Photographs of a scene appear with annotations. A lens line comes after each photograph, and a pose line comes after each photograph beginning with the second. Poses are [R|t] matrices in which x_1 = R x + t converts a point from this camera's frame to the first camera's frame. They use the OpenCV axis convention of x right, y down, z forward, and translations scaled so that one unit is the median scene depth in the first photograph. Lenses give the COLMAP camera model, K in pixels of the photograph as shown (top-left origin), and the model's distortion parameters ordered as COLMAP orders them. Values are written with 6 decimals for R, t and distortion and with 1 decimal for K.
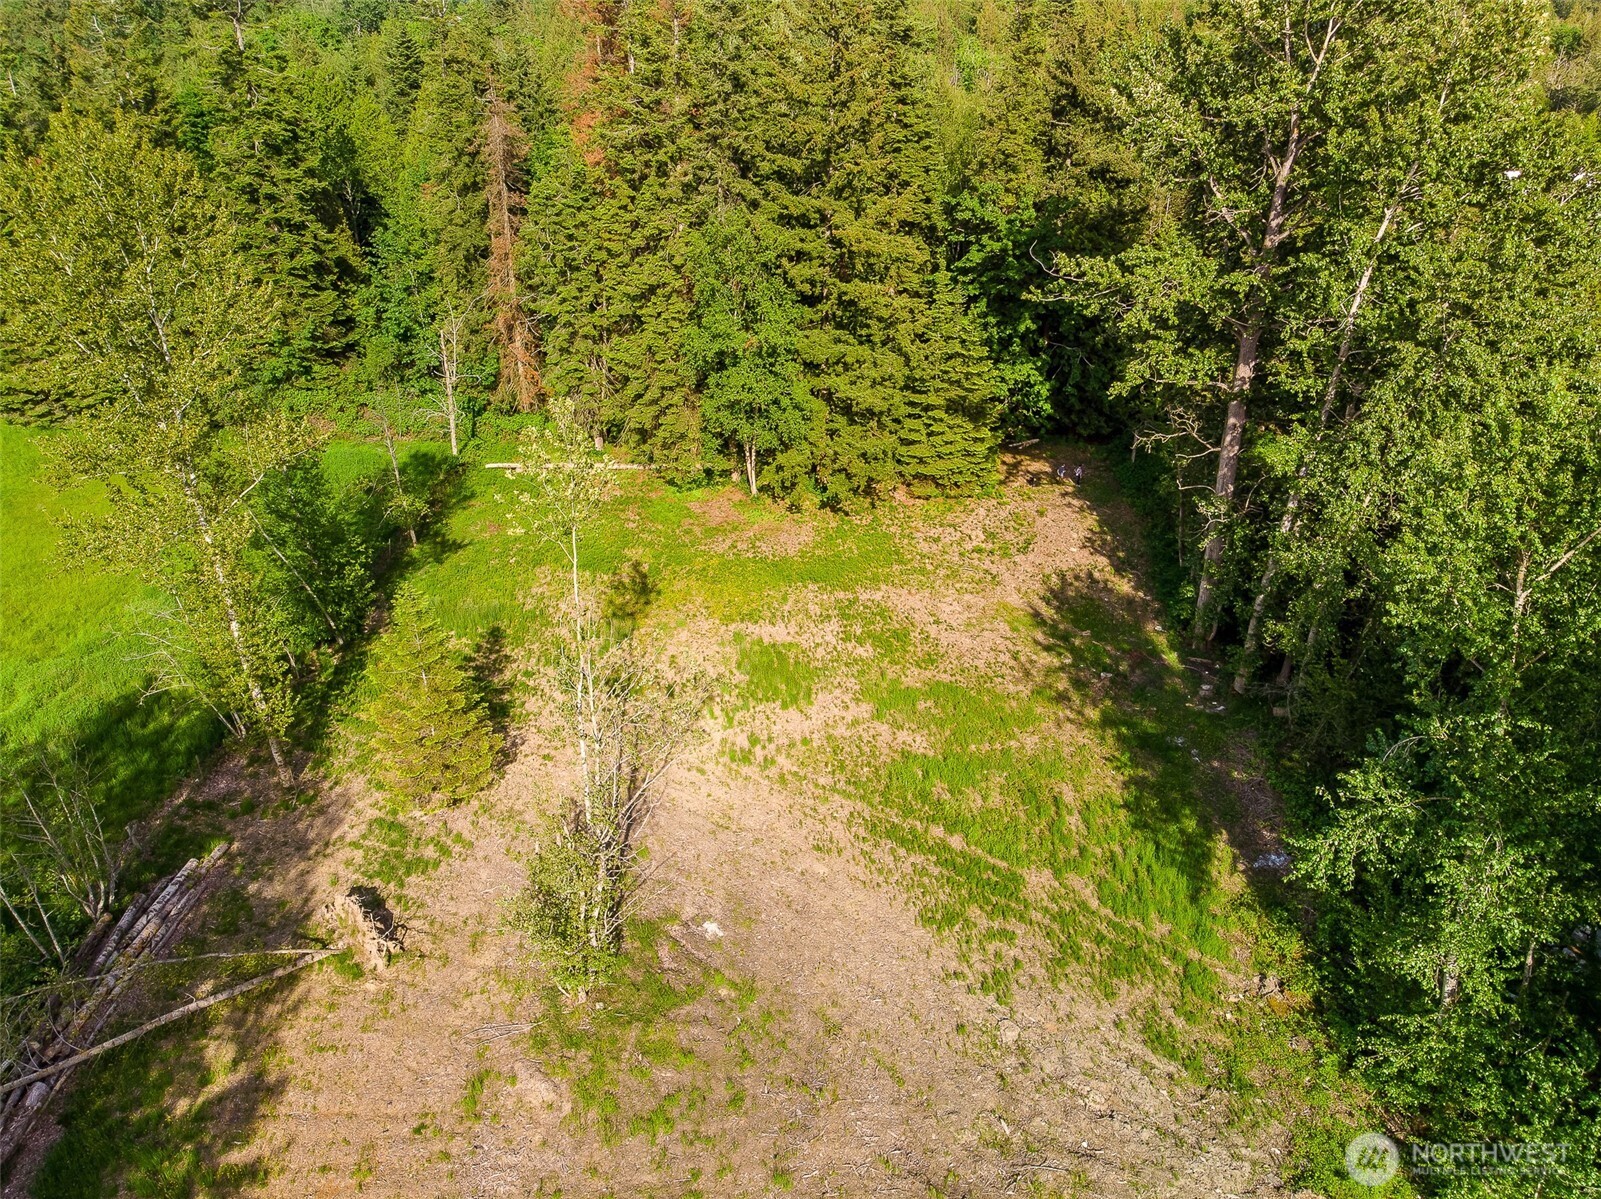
lens RADIAL K [[1185.6, 0, 800.5], [0, 1185.6, 599.5], [0, 0, 1]] dist [-0.008157, -0.001299]
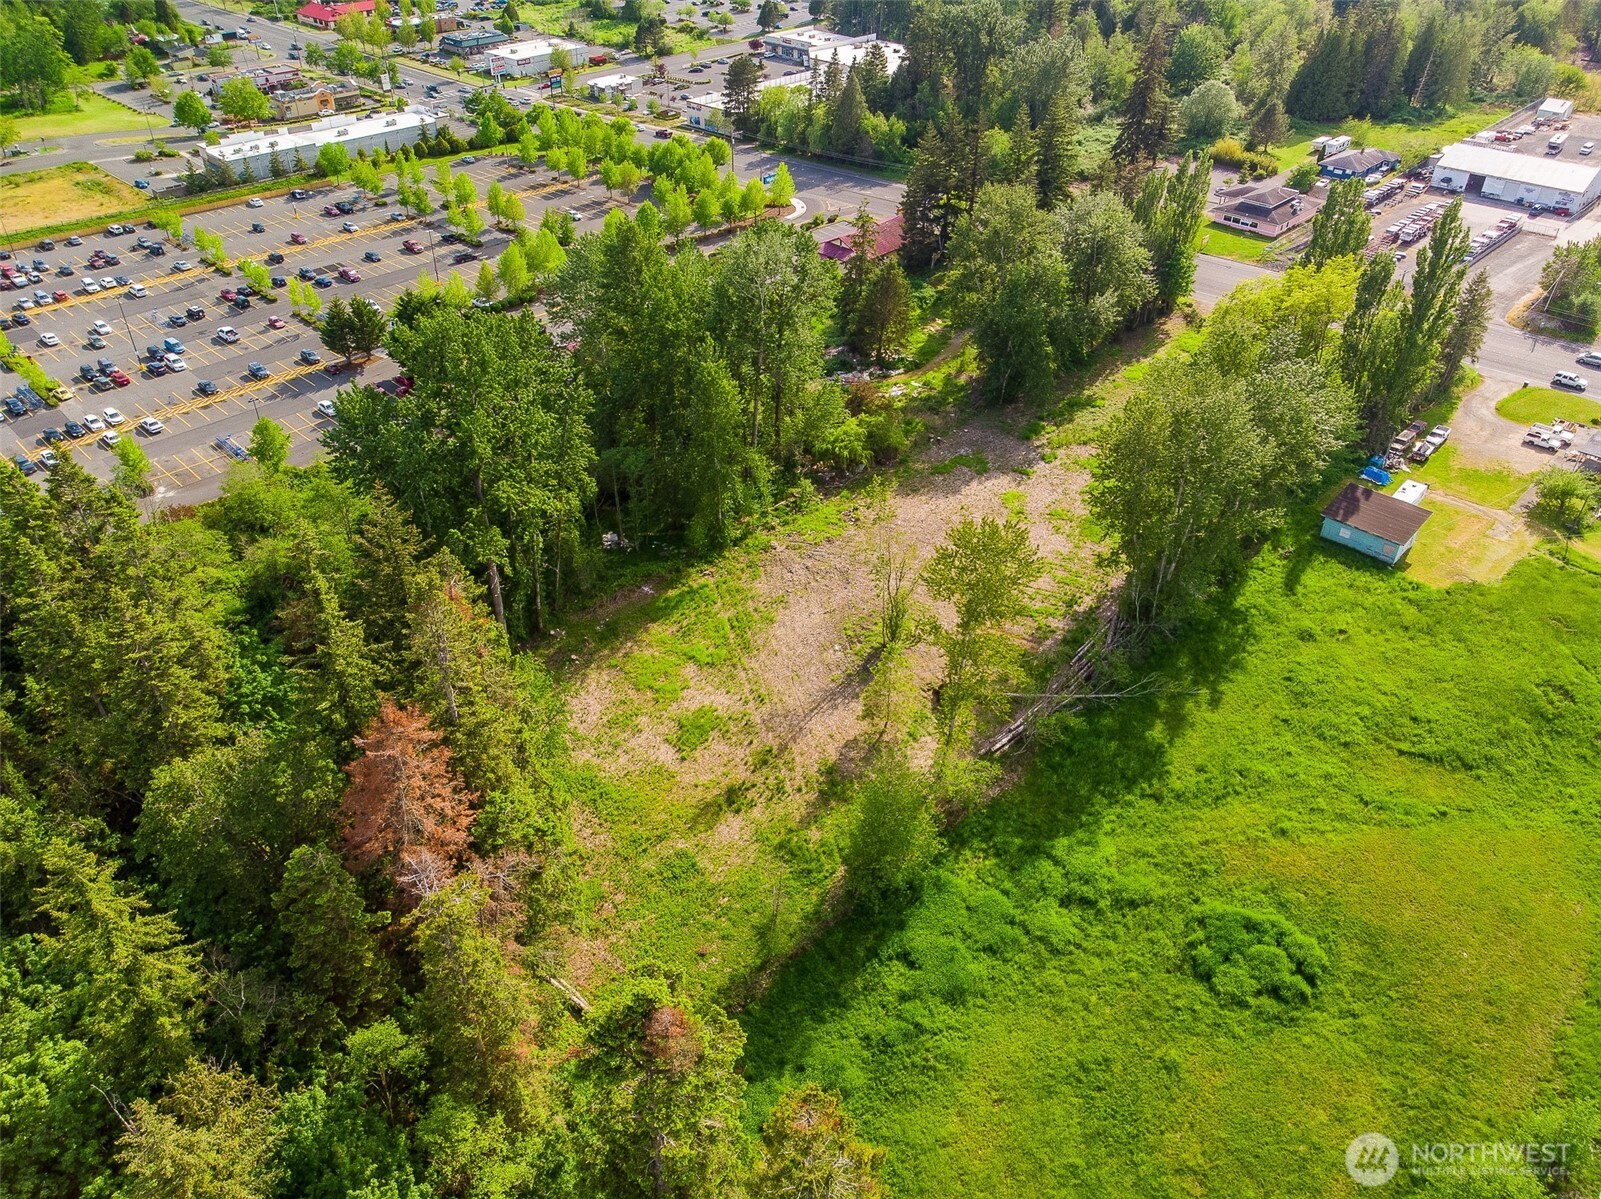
lens RADIAL K [[1185.6, 0, 800.5], [0, 1185.6, 599.5], [0, 0, 1]] dist [-0.008157, -0.001299]
pose [[-0.751753, -0.397054, 0.526513, -0.974489], [0.300468, 0.504488, 0.809451, -1.408616], [-0.587015, 0.766707, -0.259948, 1.179323]]
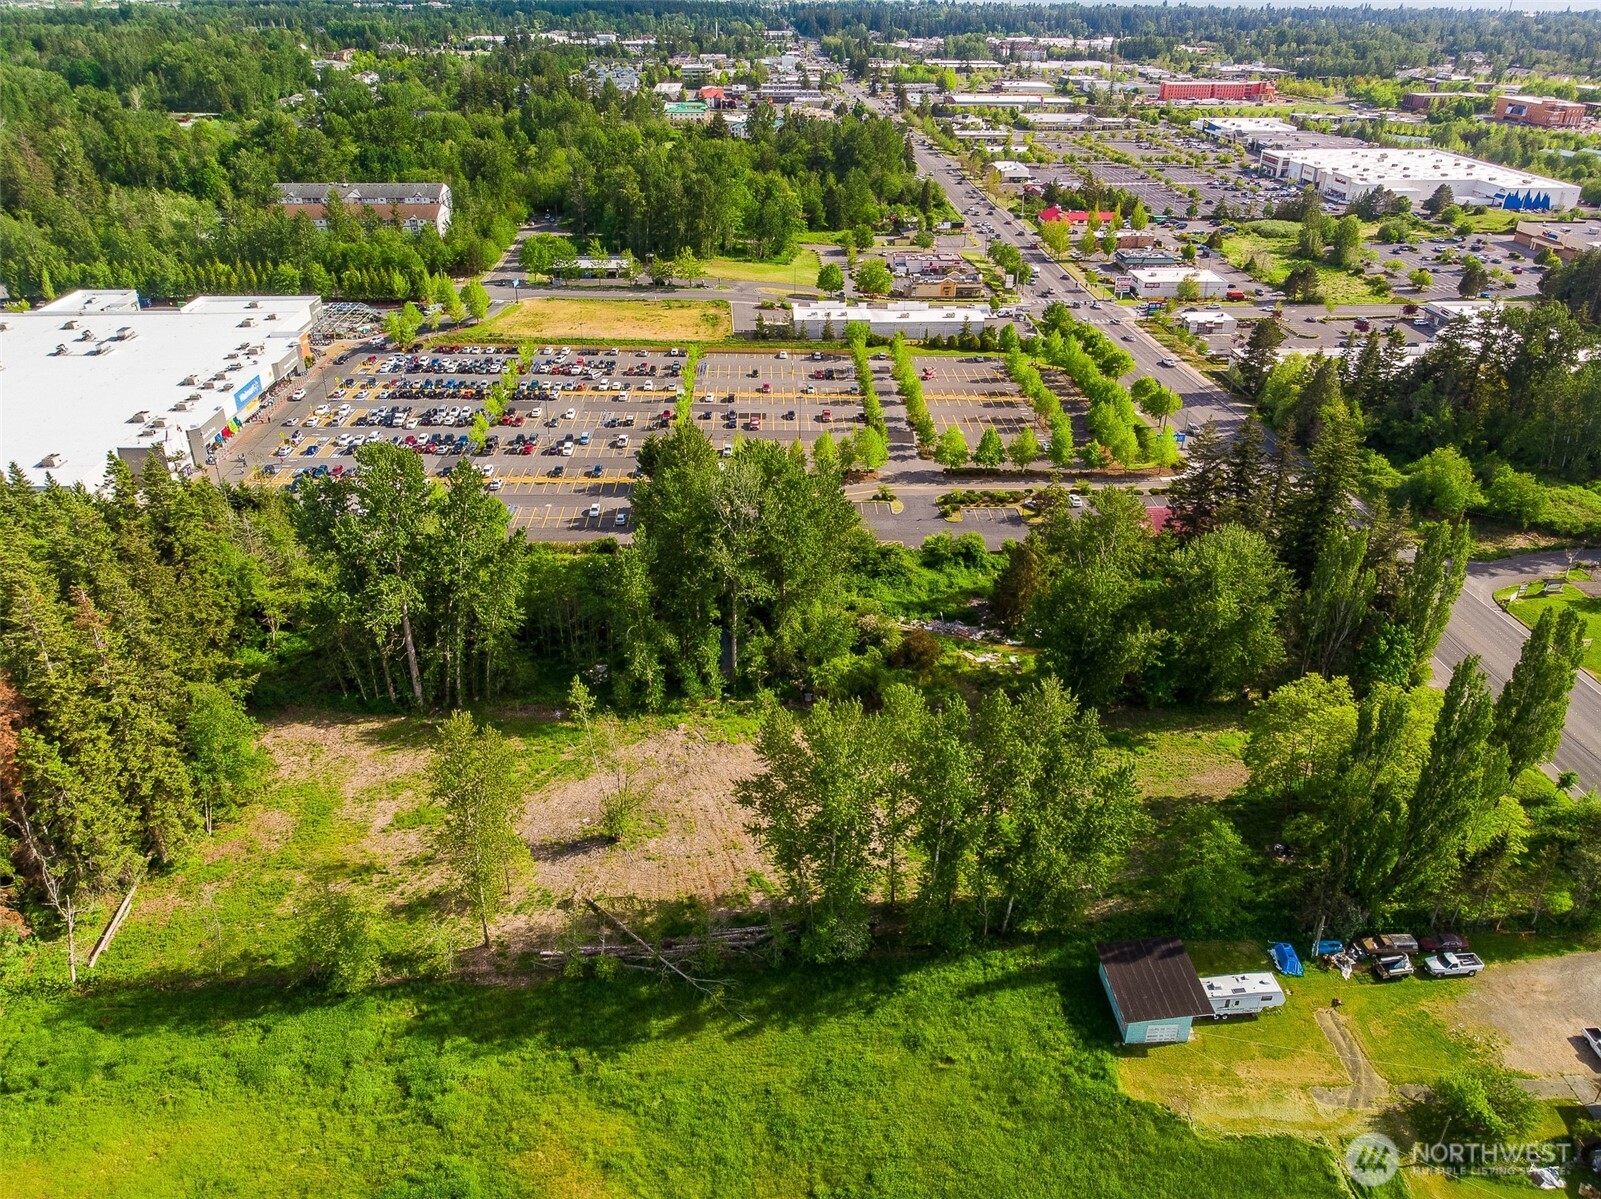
lens RADIAL K [[1199.1, 0, 800.5], [0, 1199.1, 599.5], [0, 0, 1]] dist [0.004424, -0.001546]
pose [[-0.087069, -0.473702, 0.876371, -1.746228], [0.464950, 0.758697, 0.456290, -0.884059], [-0.881045, 0.447197, 0.154189, -0.130320]]
